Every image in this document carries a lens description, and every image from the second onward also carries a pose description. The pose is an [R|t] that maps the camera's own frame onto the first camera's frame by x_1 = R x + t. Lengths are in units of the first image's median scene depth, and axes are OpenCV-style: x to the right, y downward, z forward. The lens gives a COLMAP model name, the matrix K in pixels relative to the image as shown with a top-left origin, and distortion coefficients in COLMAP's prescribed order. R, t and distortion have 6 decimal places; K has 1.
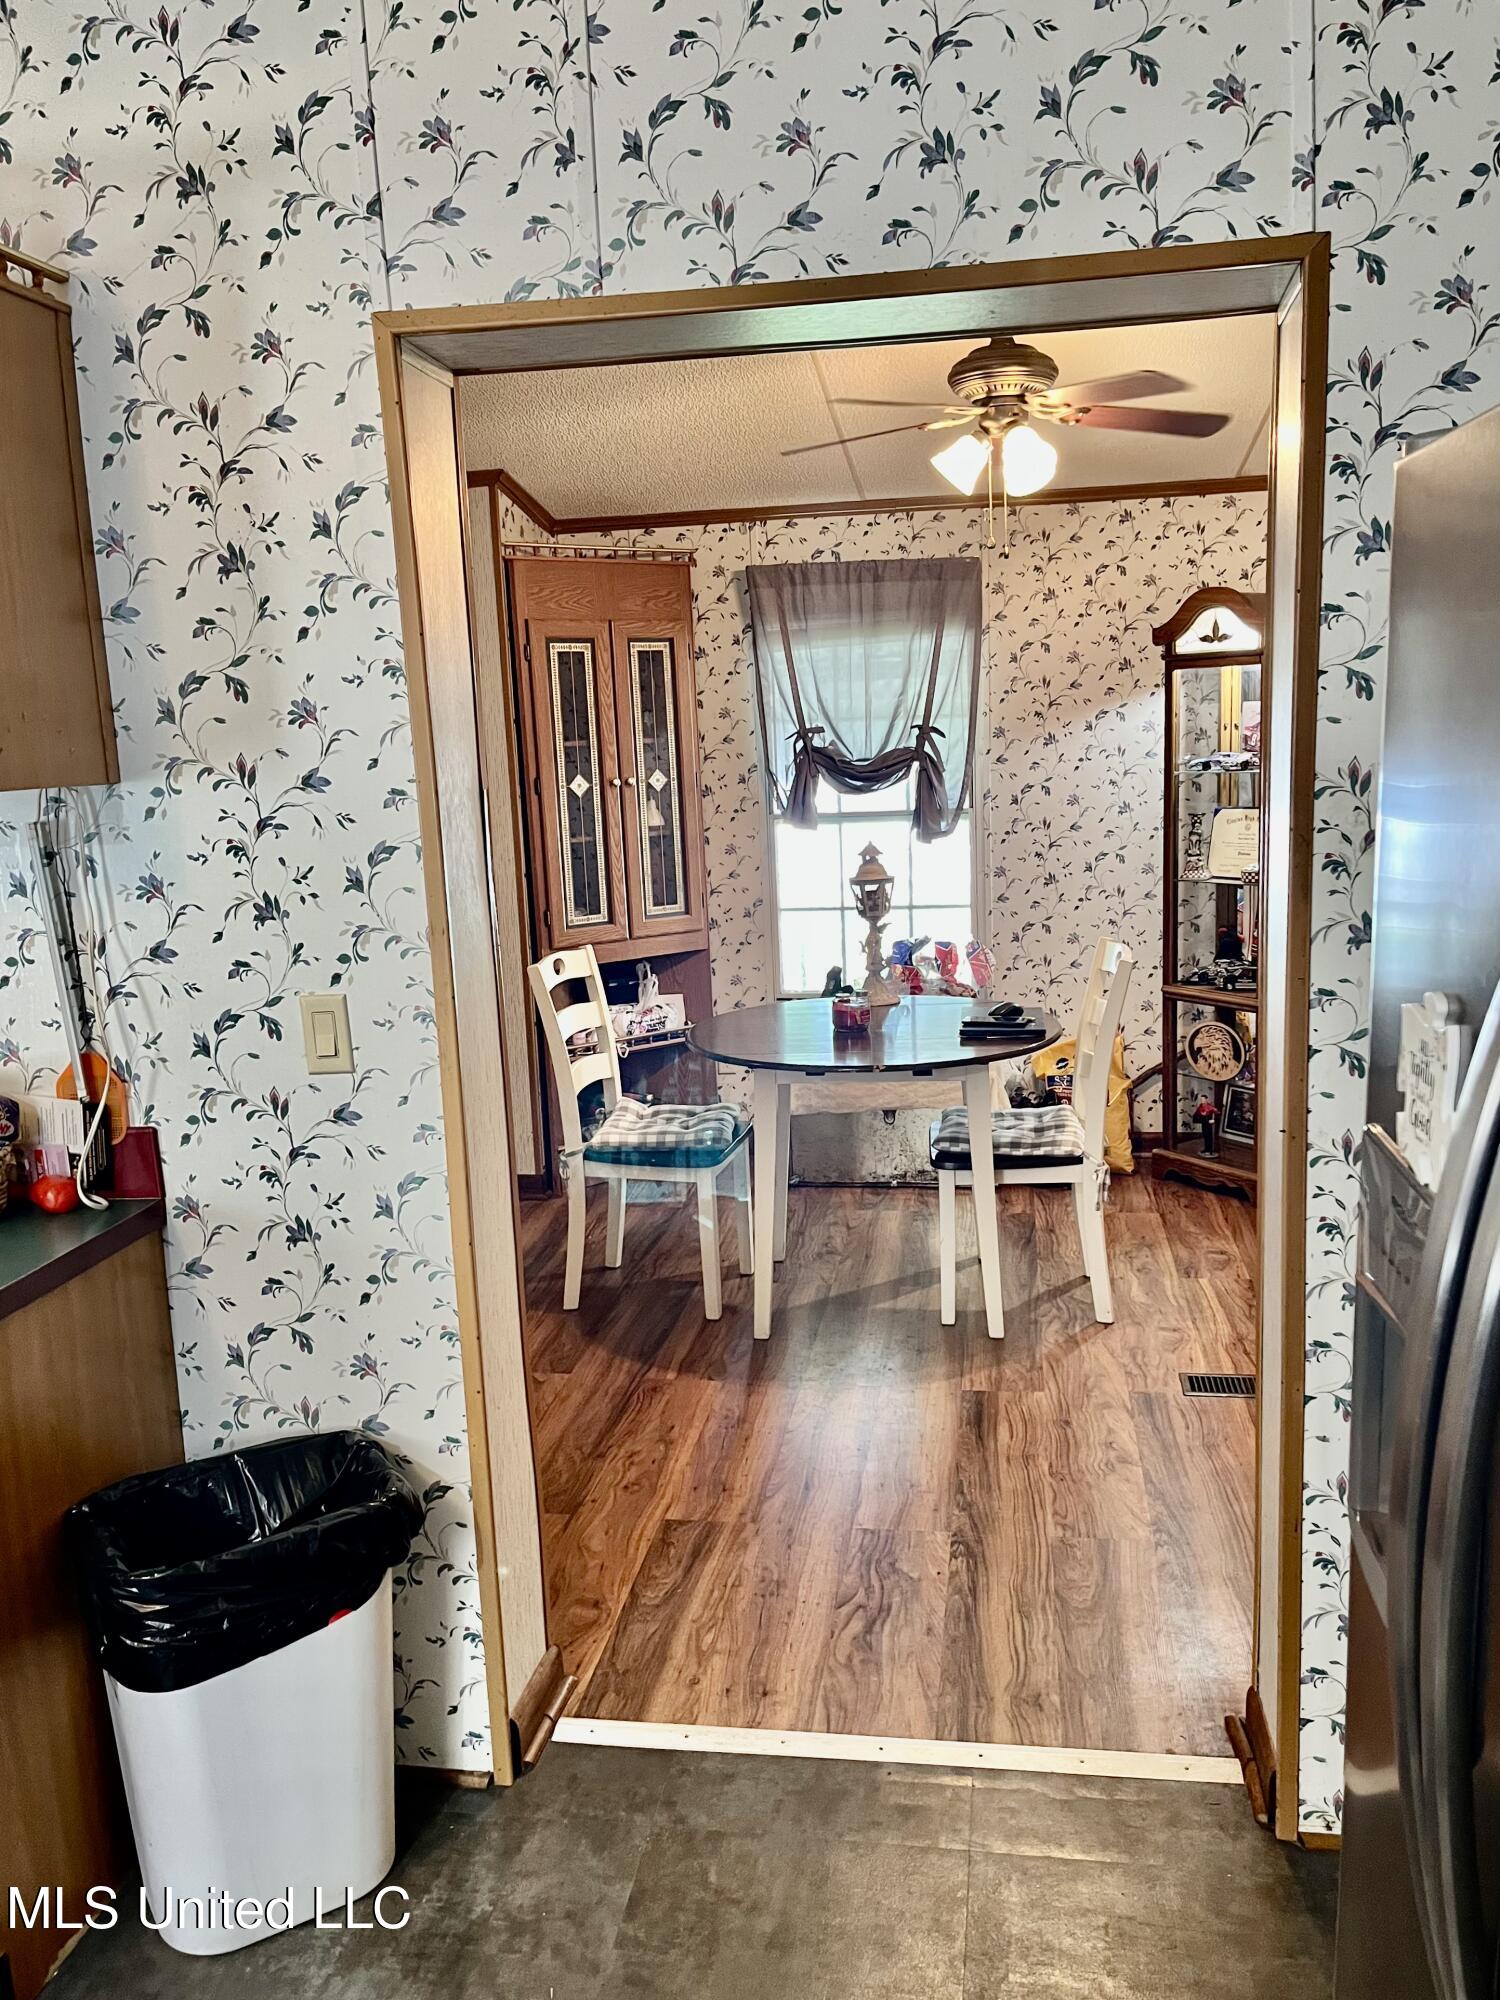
lens RADIAL K [[1509.3, 0, 735.5], [0, 1509.3, 997.6], [0, 0, 1]] dist [0.043144, -0.025333]
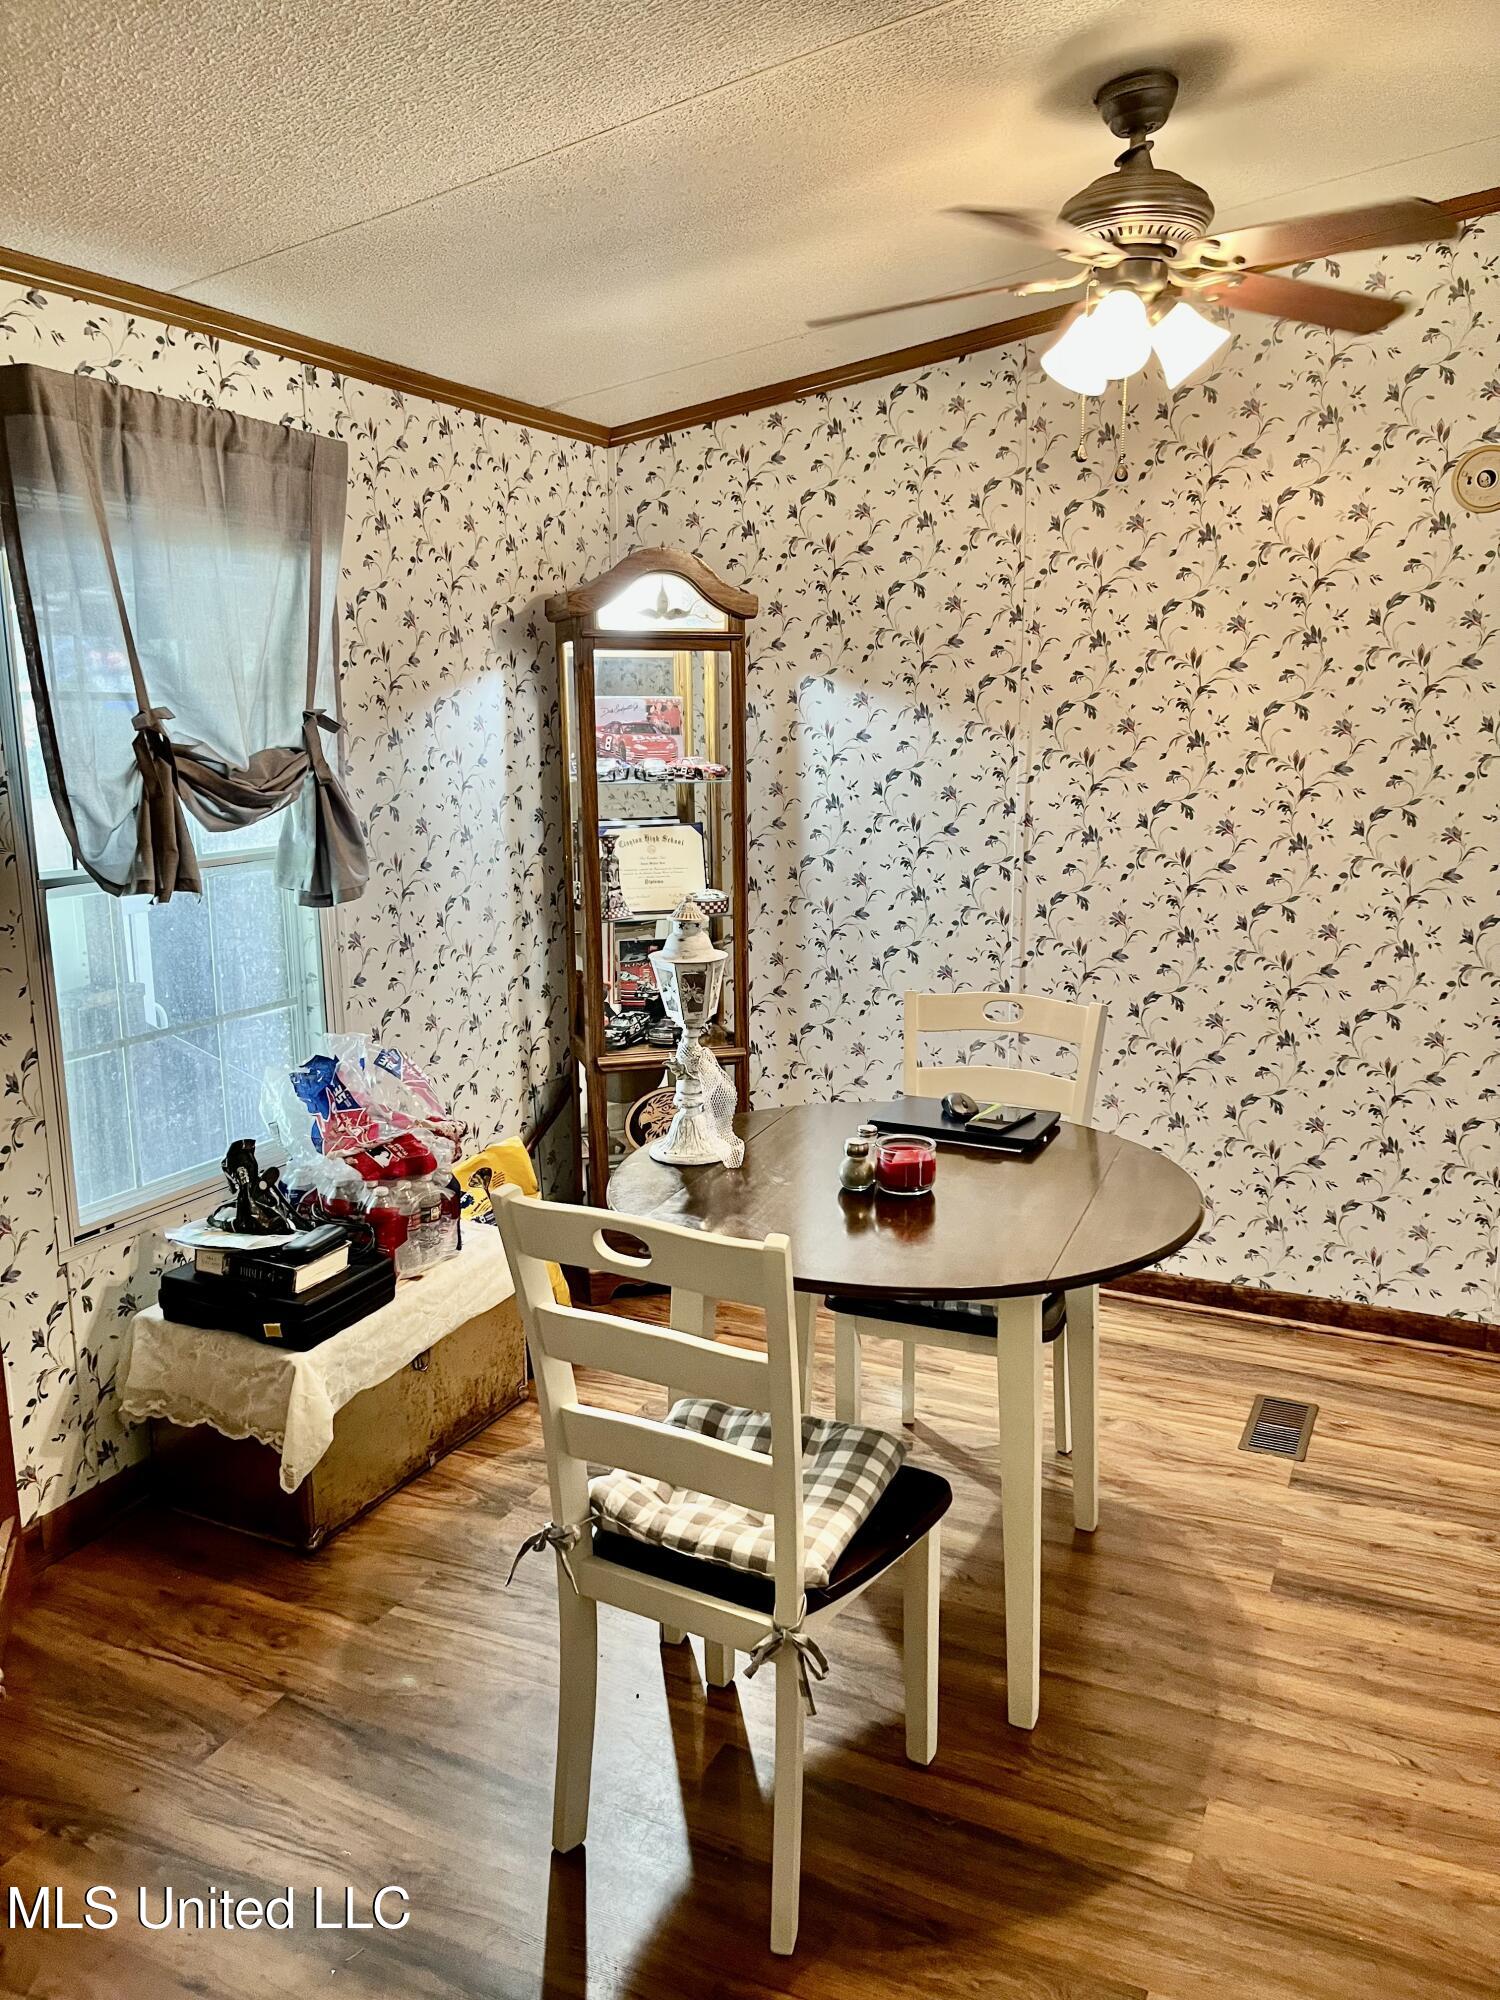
lens RADIAL K [[1509.3, 0, 744.5], [0, 1509.3, 1006.9], [0, 0, 1]] dist [0.043144, -0.025333]
pose [[0.311180, -0.152582, 0.938022, -0.406797], [0.166272, 0.980544, 0.104340, -0.099868], [-0.935693, 0.123498, 0.330496, 0.659761]]
